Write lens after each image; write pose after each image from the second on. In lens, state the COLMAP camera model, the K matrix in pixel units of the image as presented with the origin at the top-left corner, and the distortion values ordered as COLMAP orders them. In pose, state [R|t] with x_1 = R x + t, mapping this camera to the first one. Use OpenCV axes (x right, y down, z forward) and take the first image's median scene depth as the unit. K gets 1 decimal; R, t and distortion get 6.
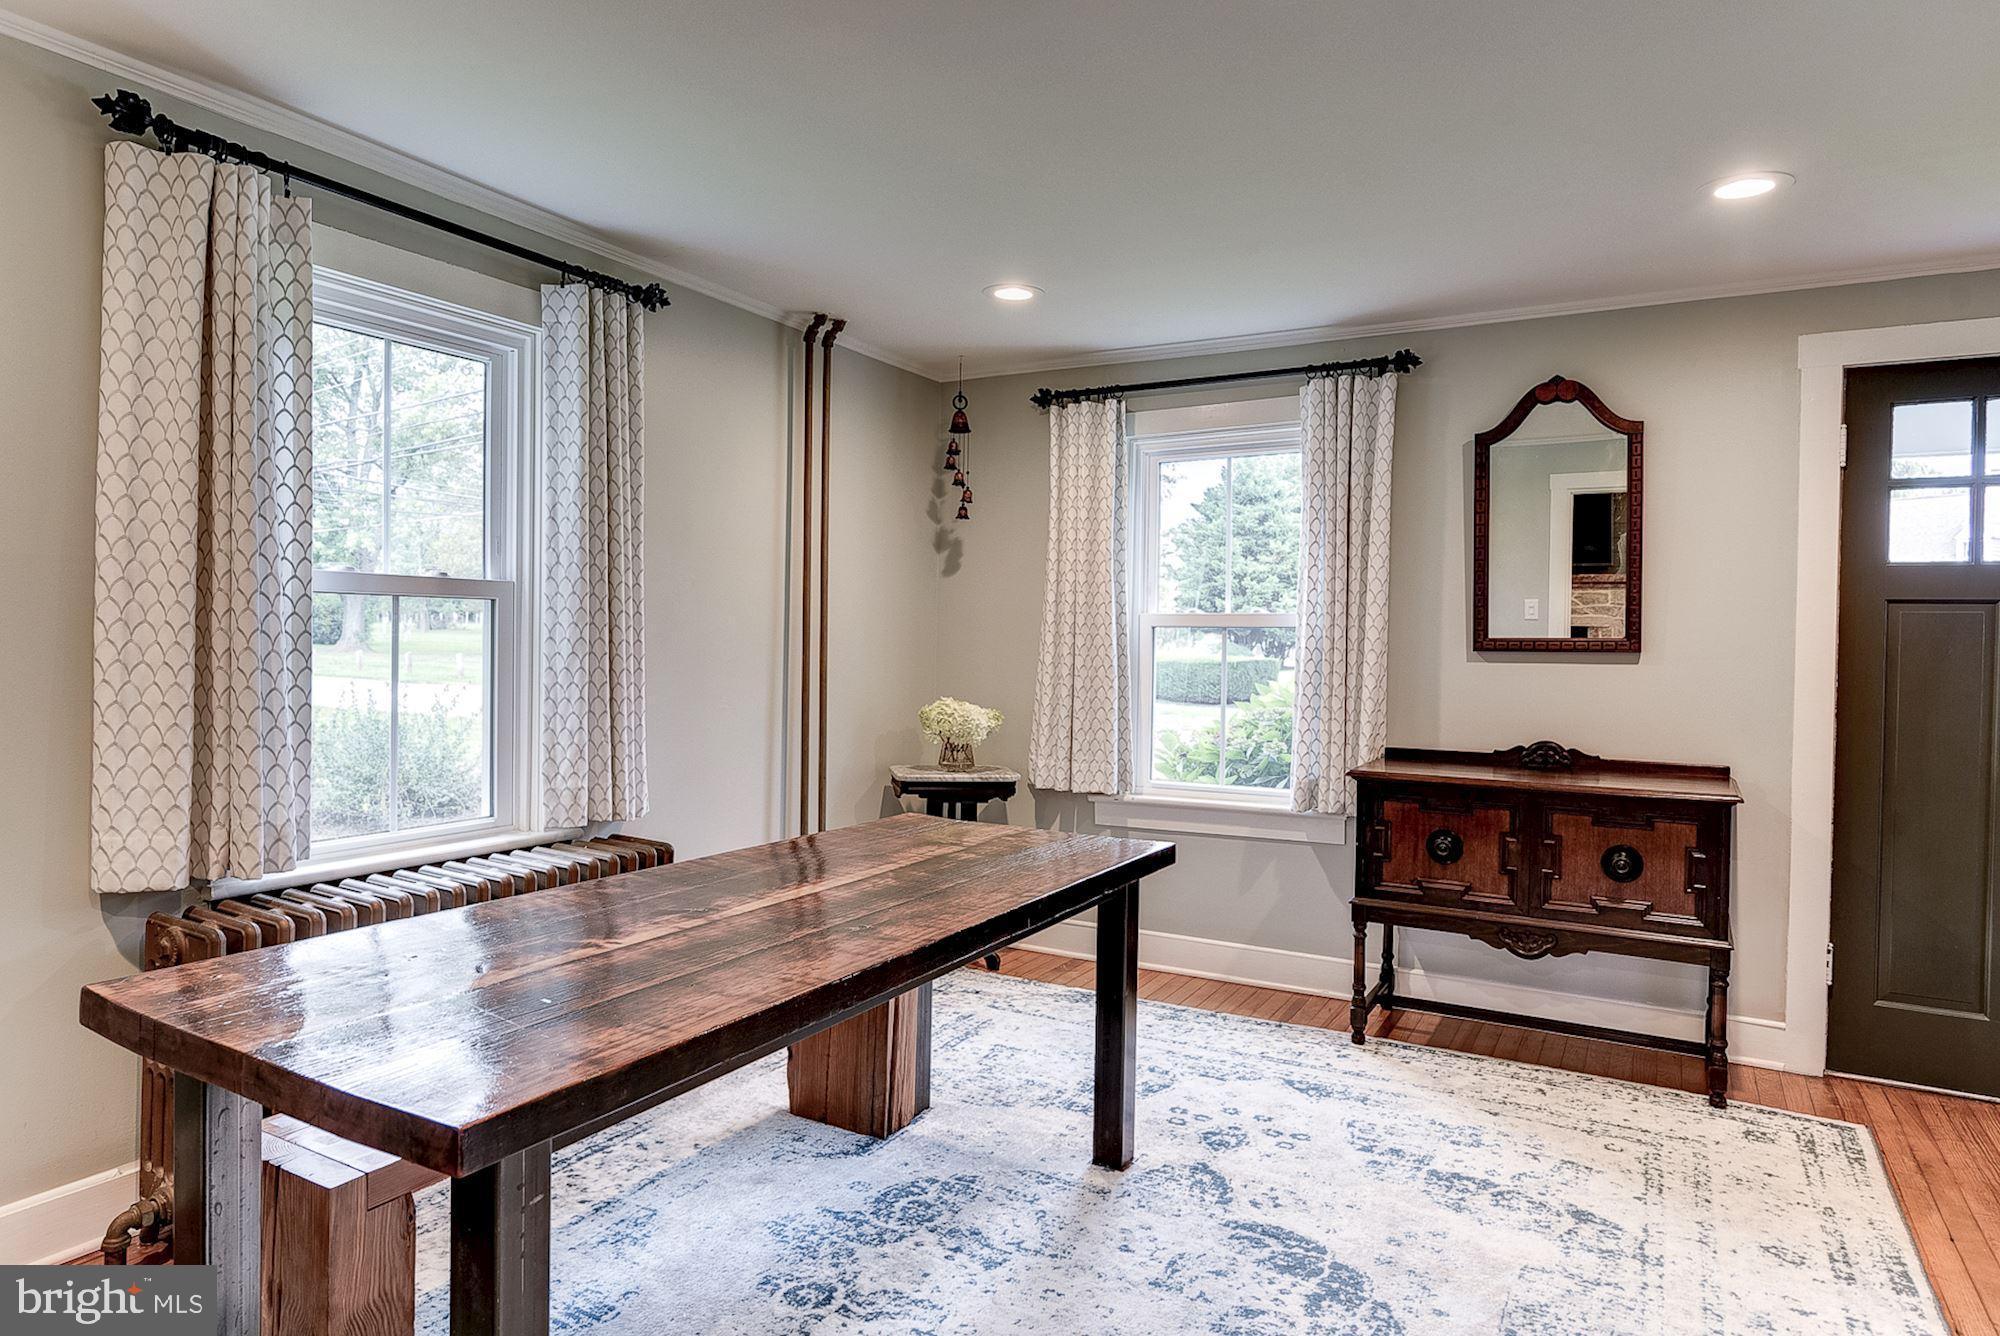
lens RADIAL K [[1197.9, 0, 992.3], [0, 1197.9, 662.3], [0, 0, 1]] dist [-0.002732, 0.002700]
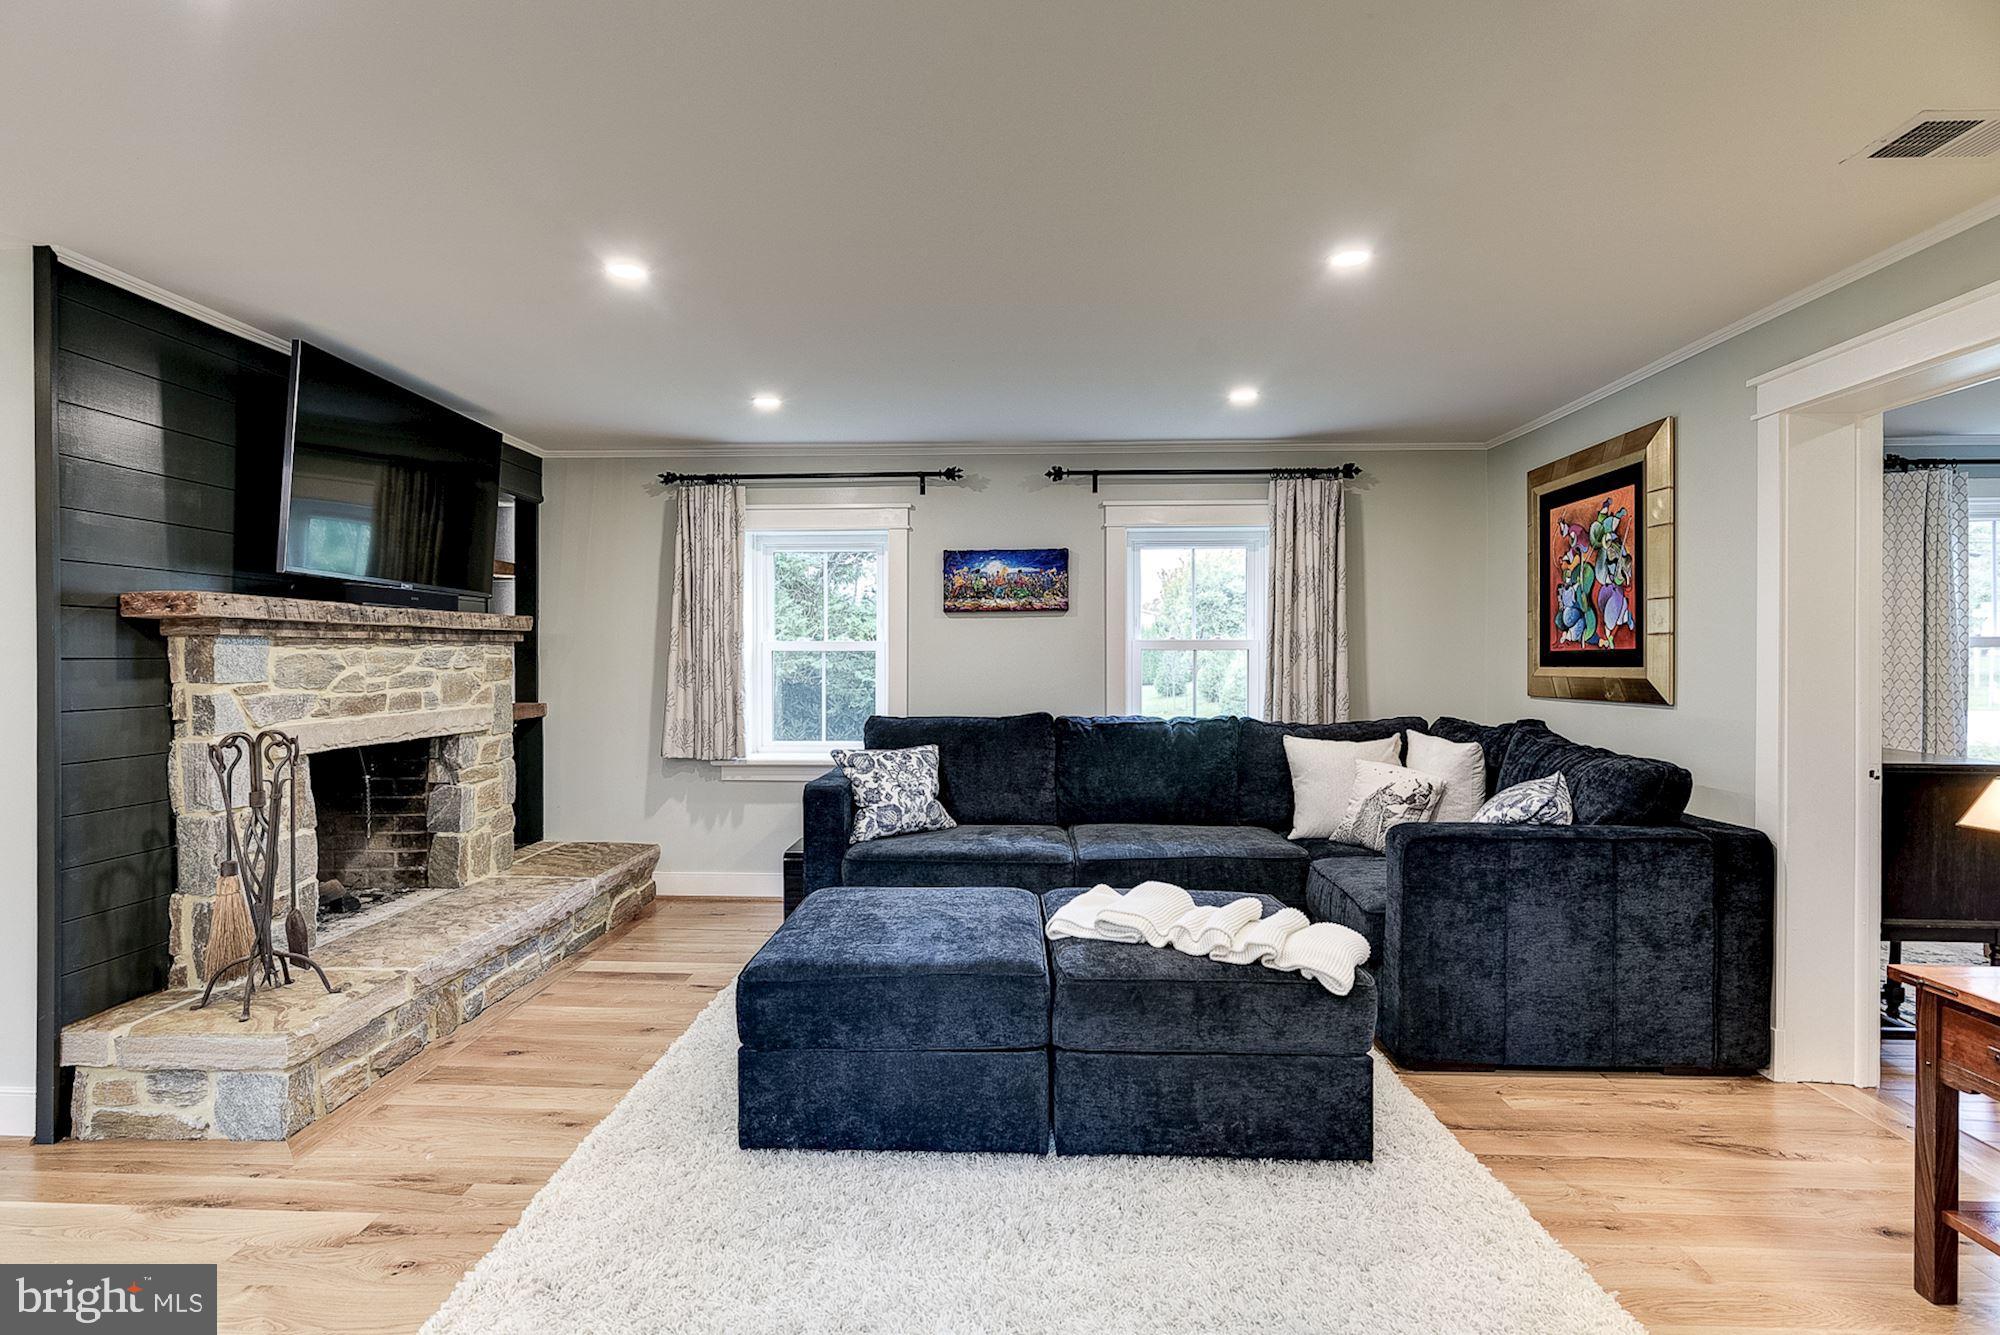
lens RADIAL K [[980.0, 0, 1000.6], [0, 980.0, 660.1], [0, 0, 1]] dist [-0.007892, 0.001360]
pose [[0.453111, -0.009862, -0.891399, 0.138820], [-0.007561, 0.999860, -0.014906, 0.002380], [0.891422, 0.013494, 0.452973, -0.872184]]
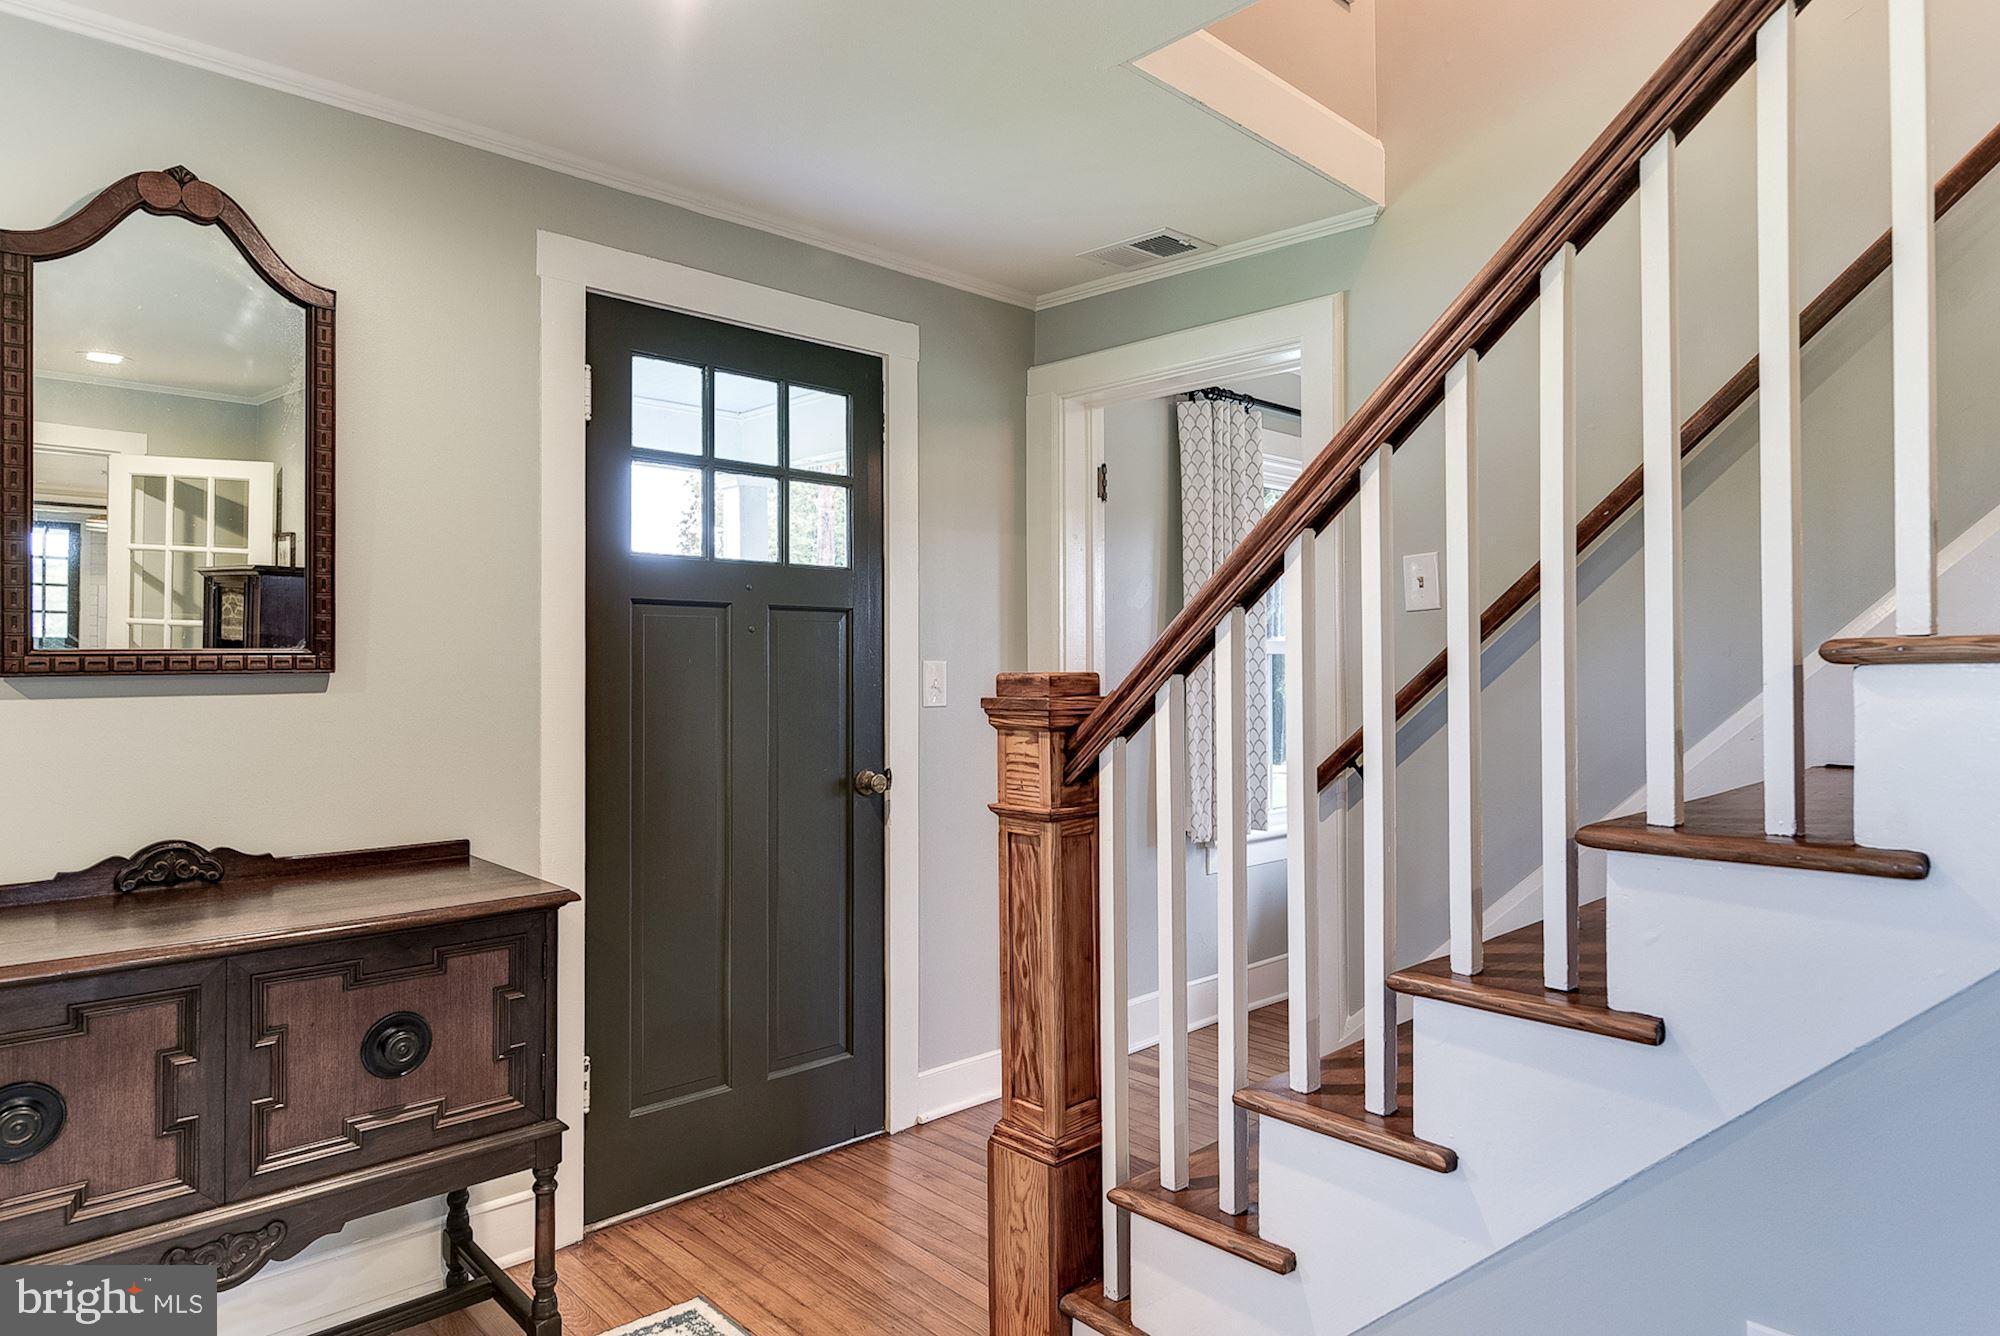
lens RADIAL K [[1197.9, 0, 999.7], [0, 1197.9, 652.2], [0, 0, 1]] dist [-0.002732, 0.002700]
pose [[0.289487, -0.008046, 0.957148, 0.062819], [0.019228, 0.999812, 0.002589, -0.014784], [-0.956989, 0.017655, 0.289587, 0.547077]]
